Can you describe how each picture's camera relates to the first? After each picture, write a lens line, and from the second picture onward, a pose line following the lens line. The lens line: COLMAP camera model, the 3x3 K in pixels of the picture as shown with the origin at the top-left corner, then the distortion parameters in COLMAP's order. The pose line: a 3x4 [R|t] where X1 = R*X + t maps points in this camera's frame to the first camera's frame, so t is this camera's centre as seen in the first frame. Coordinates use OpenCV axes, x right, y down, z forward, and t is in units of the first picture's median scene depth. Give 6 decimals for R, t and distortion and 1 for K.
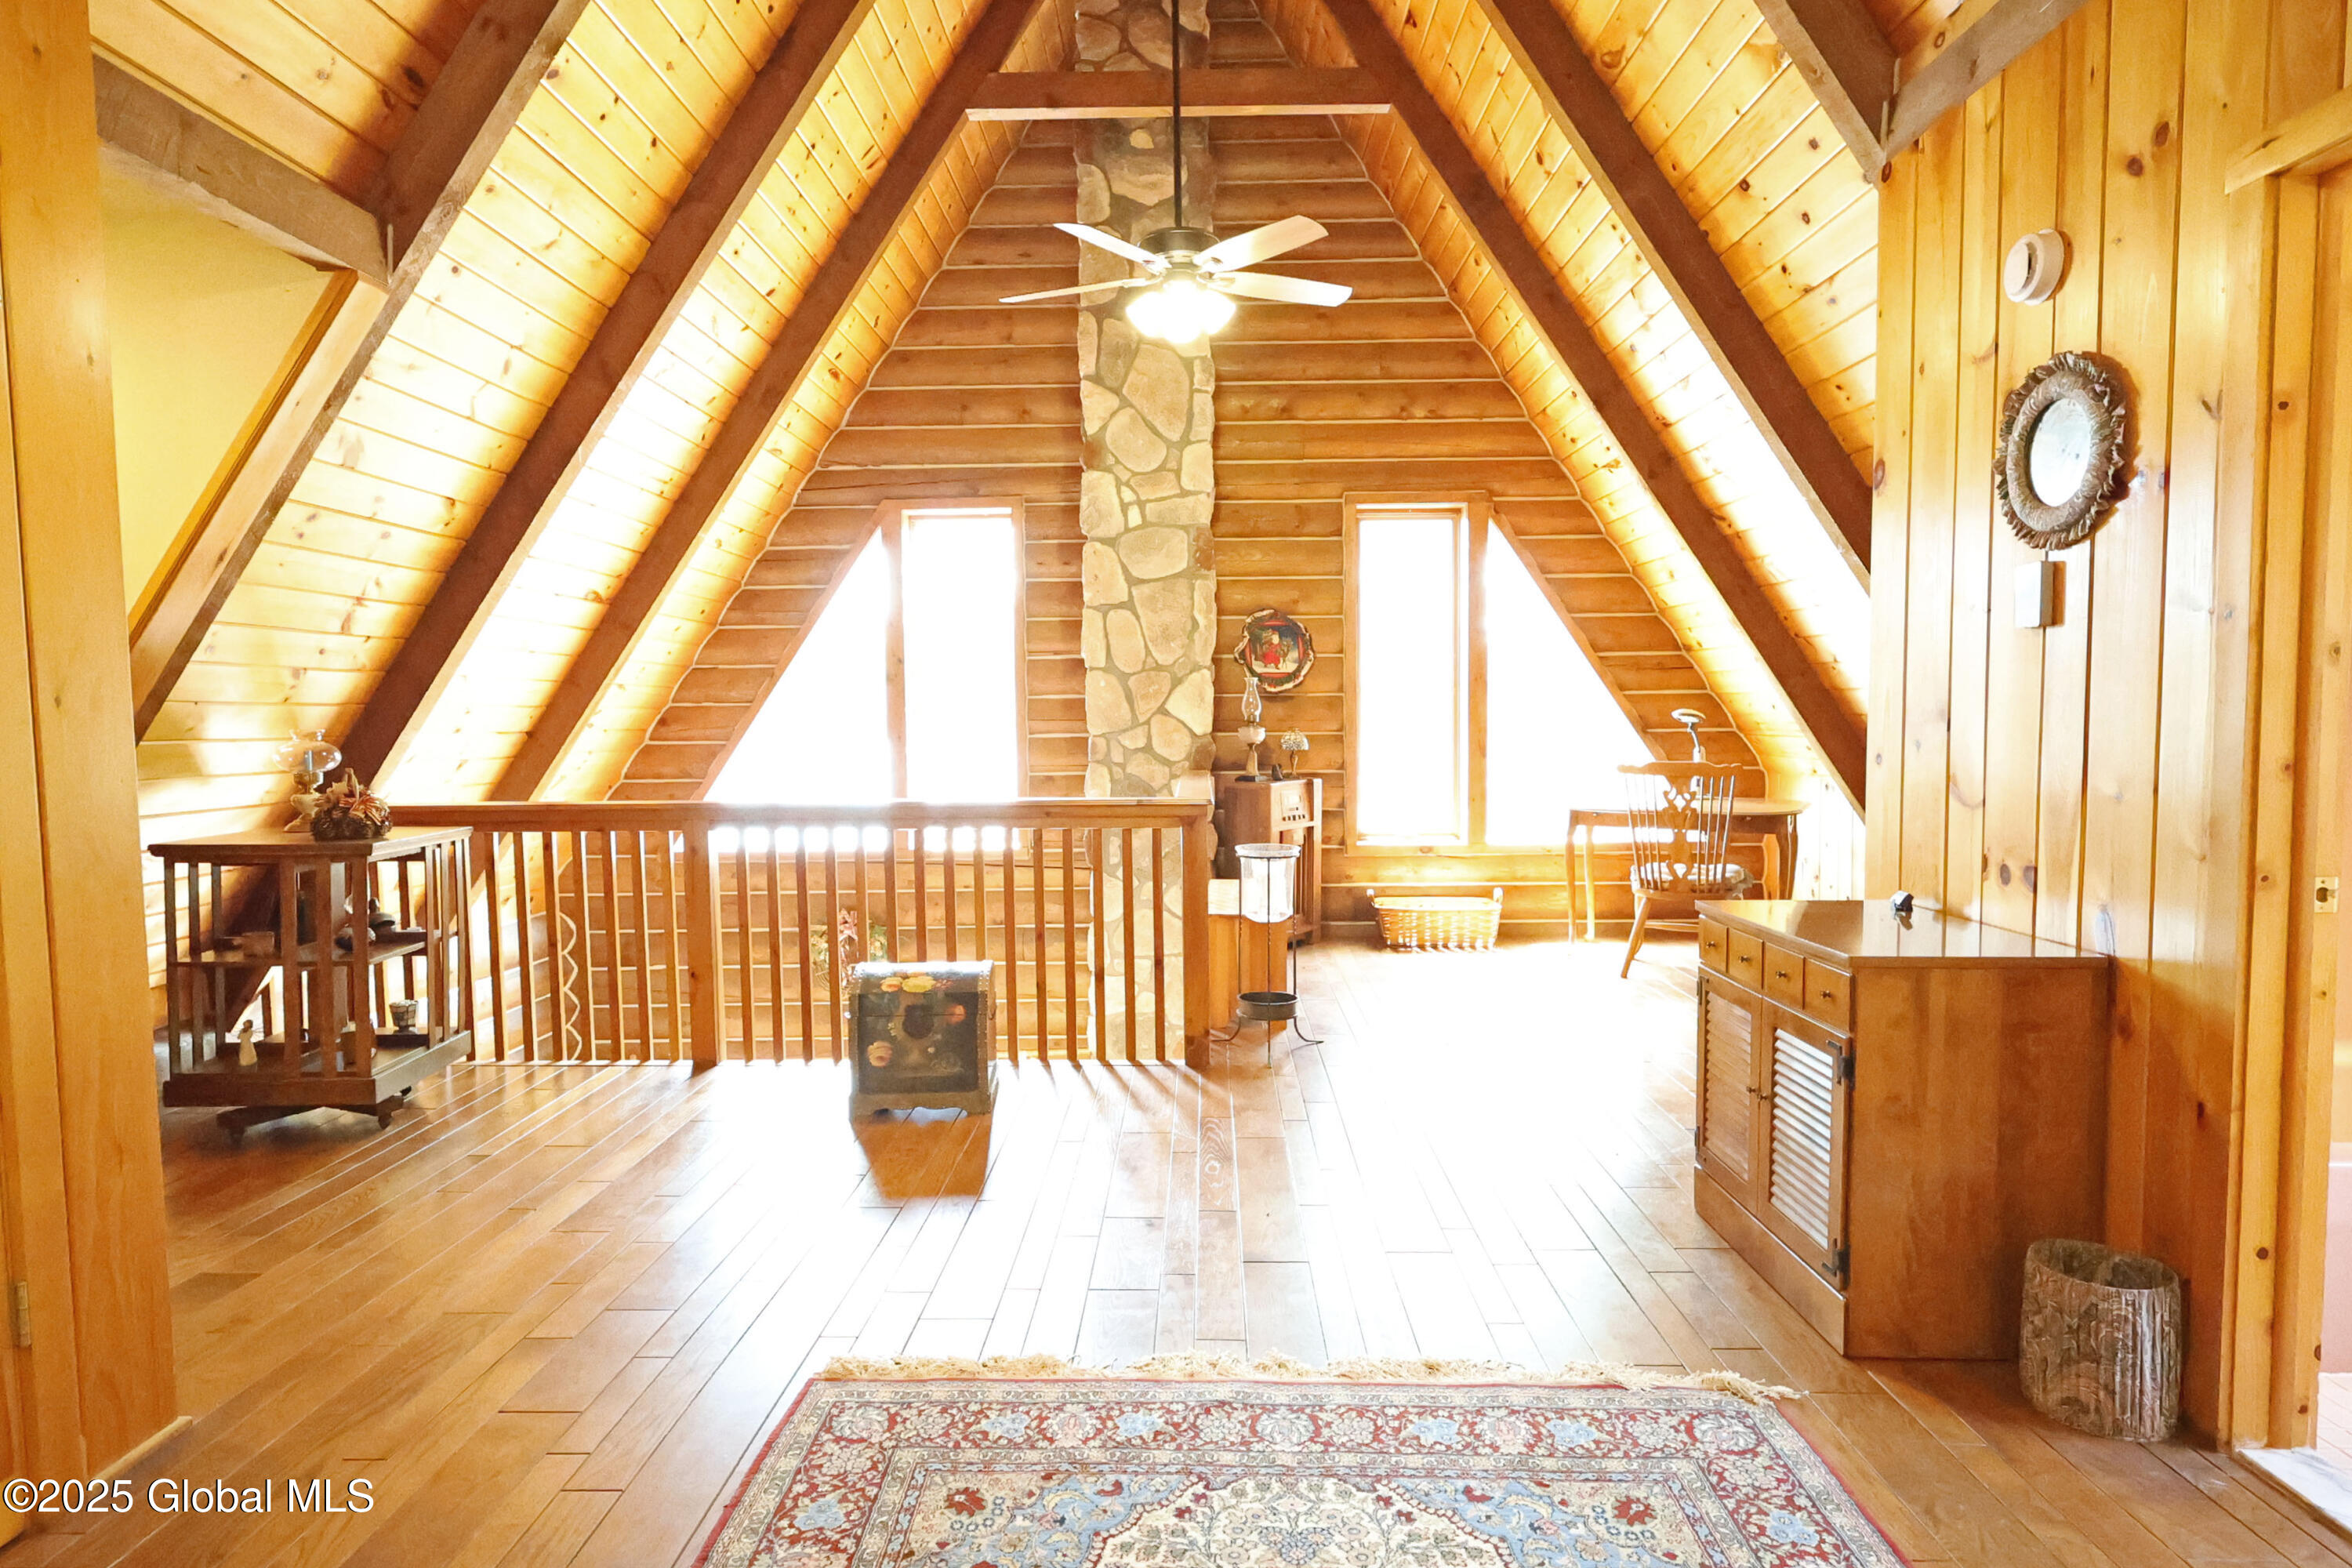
lens RADIAL K [[1283.5, 0, 1175.8], [0, 1283.5, 782.9], [0, 0, 1]] dist [-0.004573, -0.000604]
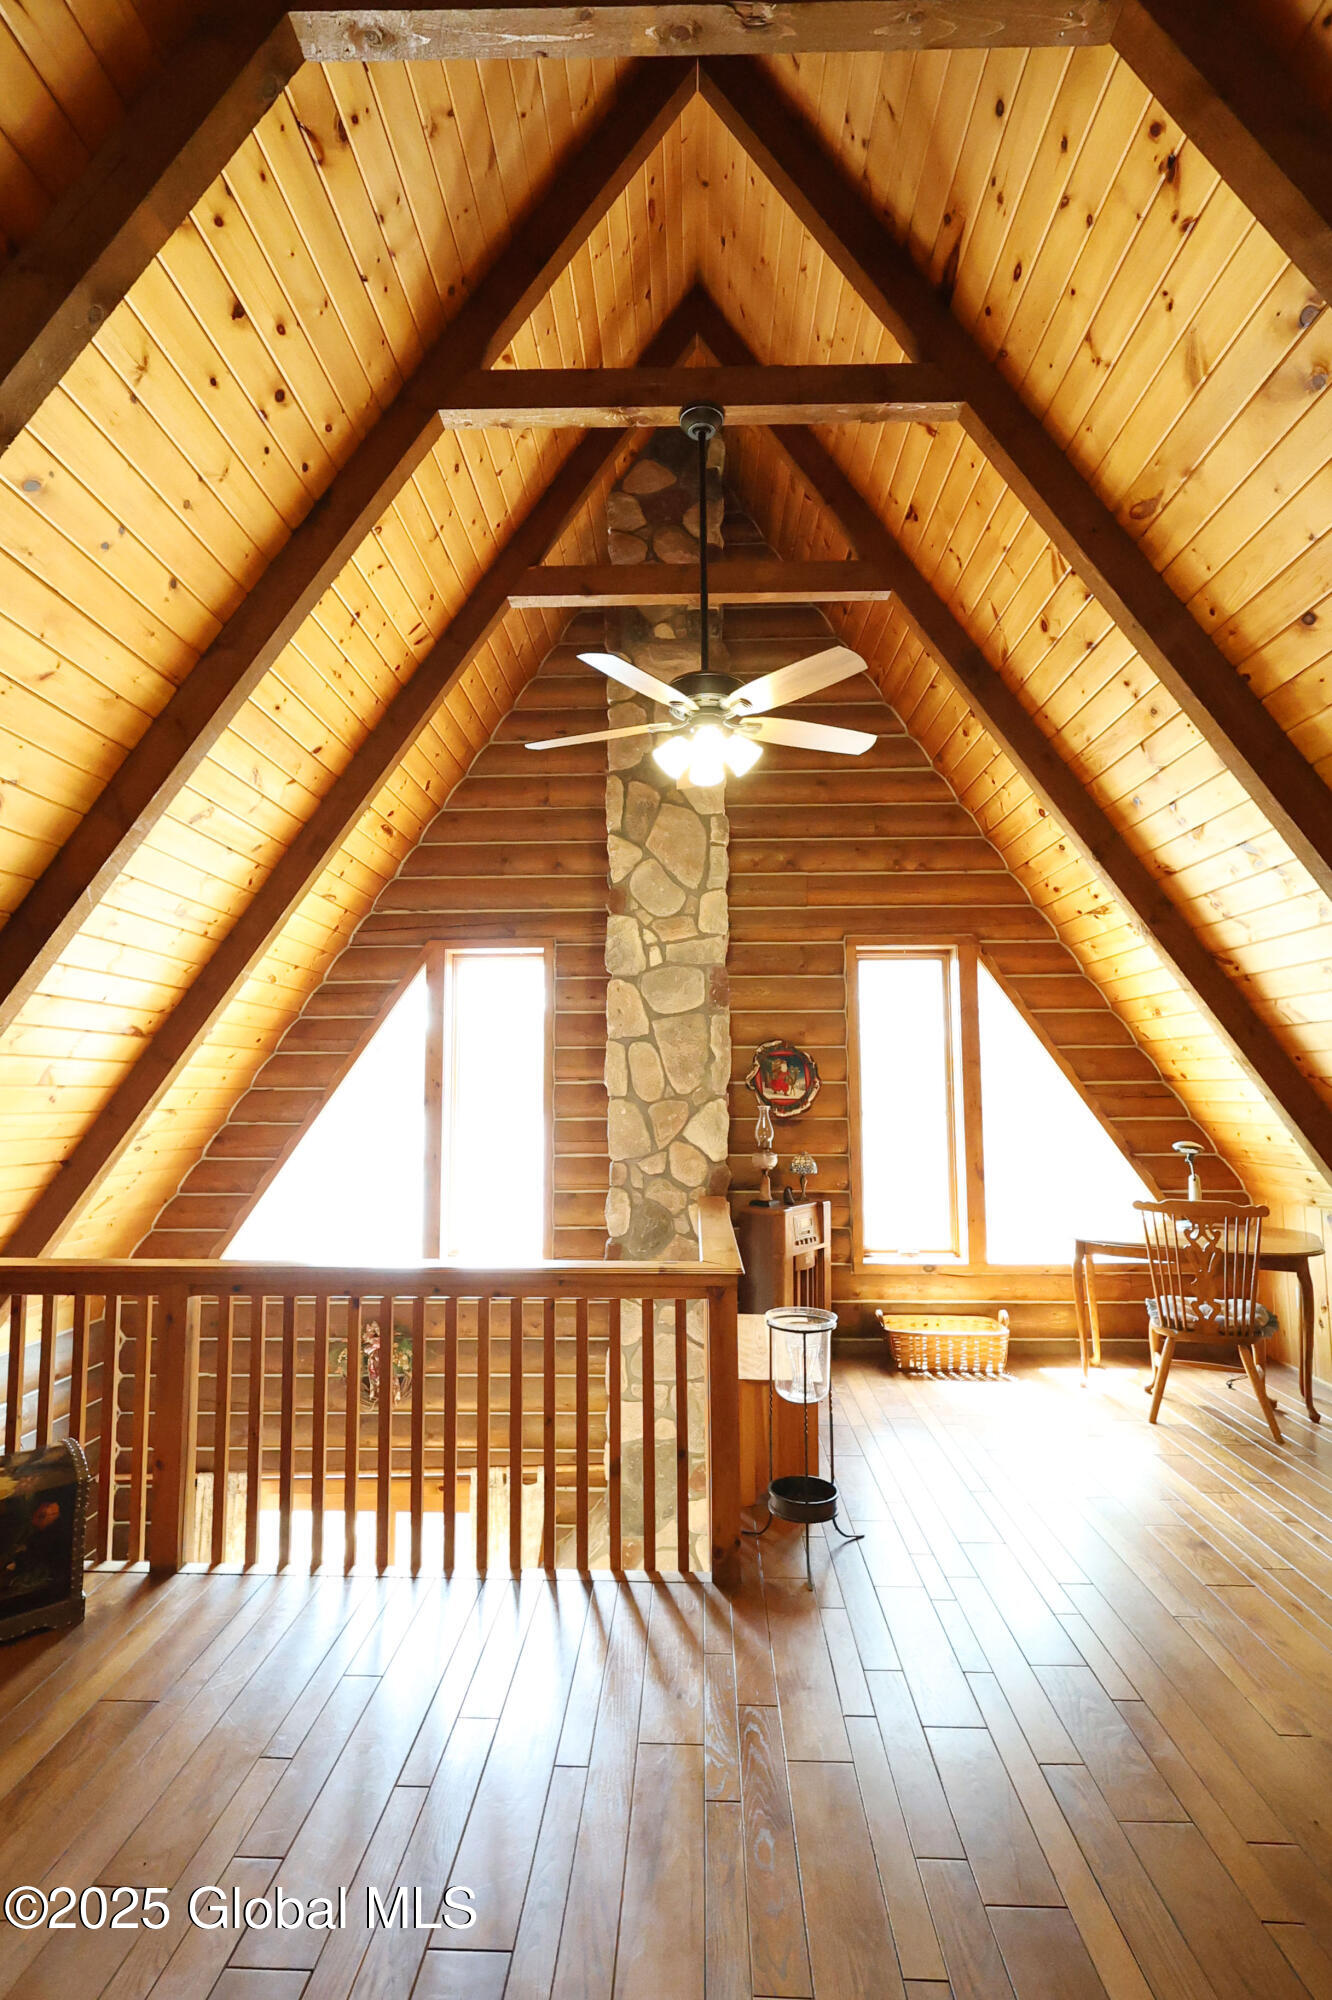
lens RADIAL K [[918.7, 0, 657.4], [0, 918.7, 1000.7], [0, 0, 1]] dist [-0.002355, 0.000792]
pose [[0.999734, 0.005147, -0.022471, -0.014883], [-0.008468, 0.988603, -0.150307, -0.062593], [0.021441, 0.150457, 0.988384, 0.276845]]
